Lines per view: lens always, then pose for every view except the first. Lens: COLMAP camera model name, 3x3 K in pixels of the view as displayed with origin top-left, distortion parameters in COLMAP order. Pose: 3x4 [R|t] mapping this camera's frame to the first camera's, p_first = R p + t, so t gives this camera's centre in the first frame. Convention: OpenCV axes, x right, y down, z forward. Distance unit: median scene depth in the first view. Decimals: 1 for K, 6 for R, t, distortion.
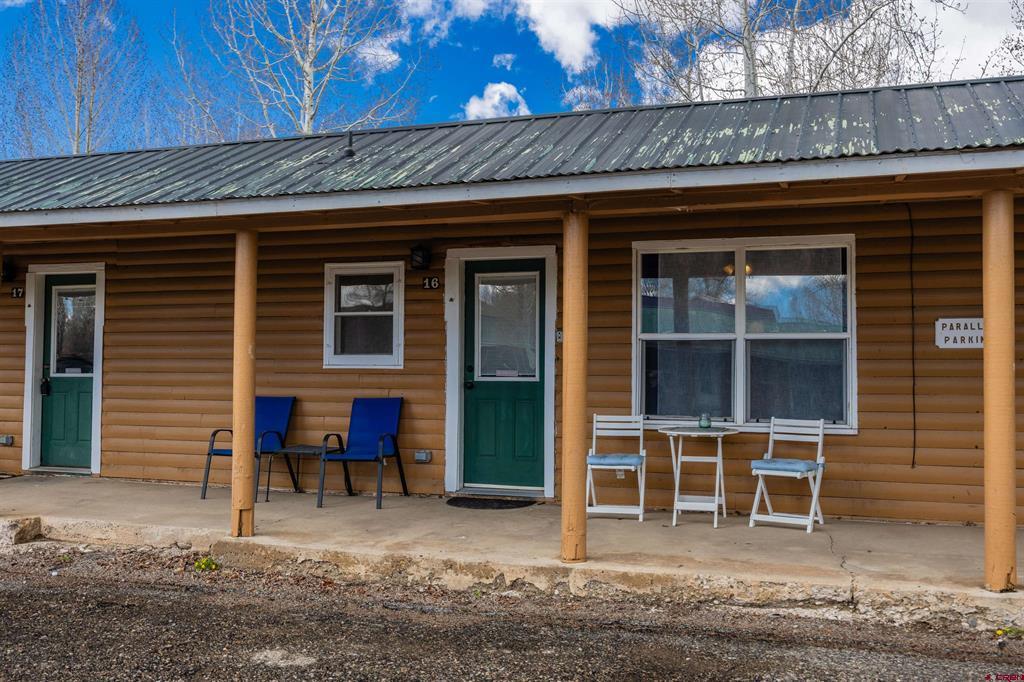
lens RADIAL K [[966.0, 0, 512.0], [0, 966.0, 341.0], [0, 0, 1]] dist [-0.015076, 0.007546]
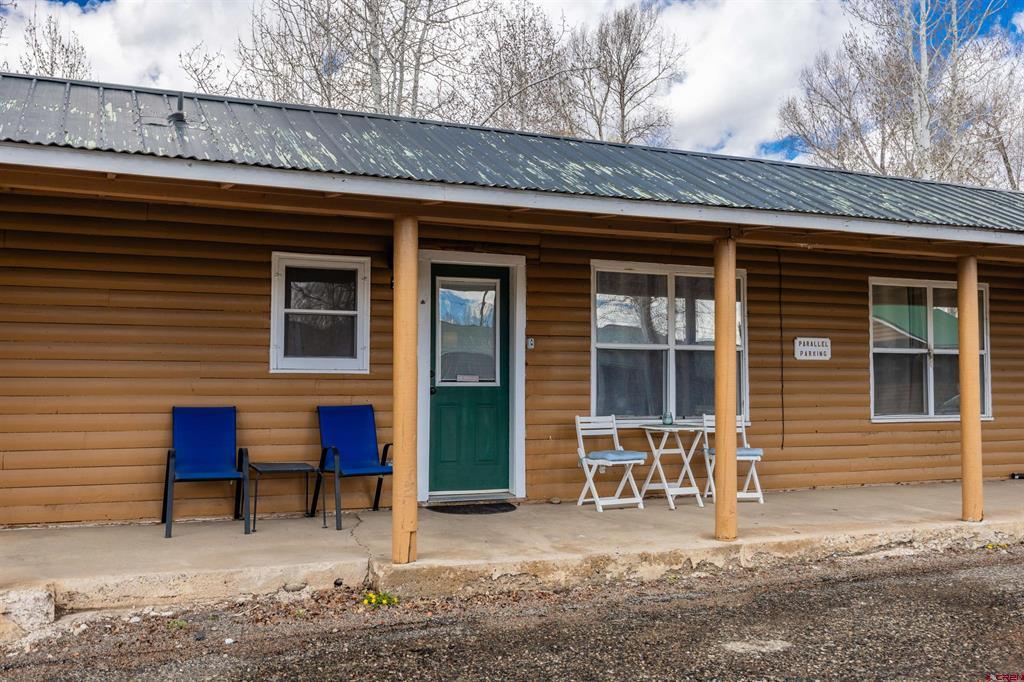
lens RADIAL K [[976.4, 0, 512.0], [0, 976.4, 341.0], [0, 0, 1]] dist [-0.009750, 0.000731]
pose [[0.738492, 0.025976, 0.673761, -0.730315], [-0.020530, 0.999661, -0.016039, 0.011057], [-0.673949, -0.001987, 0.738775, 0.246061]]
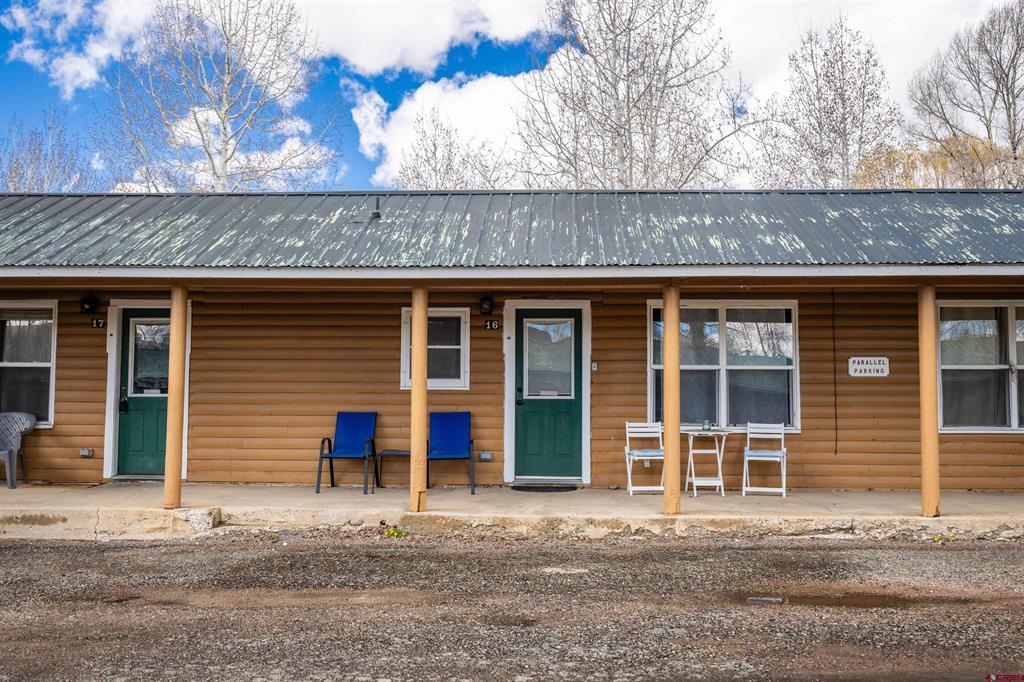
lens RADIAL K [[966.0, 0, 512.0], [0, 966.0, 341.0], [0, 0, 1]] dist [-0.015076, 0.007546]
pose [[0.960378, 0.016051, 0.278239, -0.479952], [-0.008090, 0.999525, -0.029737, 0.001289], [-0.278584, 0.026308, 0.960052, -0.313074]]
